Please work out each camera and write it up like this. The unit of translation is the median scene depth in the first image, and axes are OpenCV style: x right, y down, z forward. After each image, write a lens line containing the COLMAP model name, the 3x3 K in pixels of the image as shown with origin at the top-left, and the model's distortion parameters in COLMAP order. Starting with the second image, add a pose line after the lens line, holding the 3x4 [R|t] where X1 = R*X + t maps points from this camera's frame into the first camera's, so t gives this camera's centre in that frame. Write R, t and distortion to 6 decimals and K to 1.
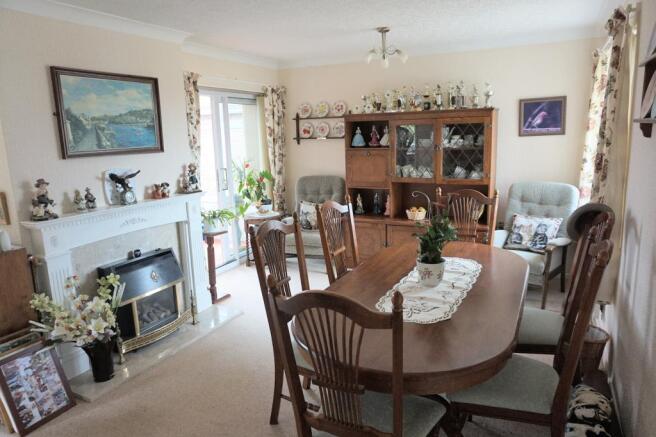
lens RADIAL K [[442.8, 0, 328.0], [0, 442.8, 218.5], [0, 0, 1]] dist [-0.002426, 0.001316]
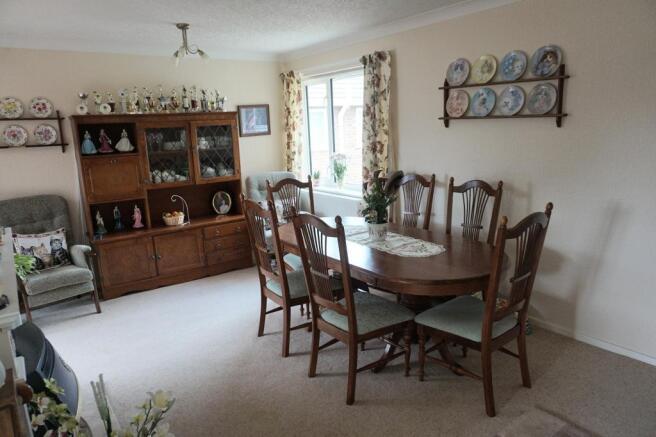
lens RADIAL K [[452.1, 0, 328.0], [0, 452.1, 218.5], [0, 0, 1]] dist [0.003356, 0.002926]
pose [[0.457750, -0.170272, 0.872624, -0.510774], [0.206182, 0.975063, 0.082105, -0.023127], [-0.864844, 0.142336, 0.481442, 0.230233]]
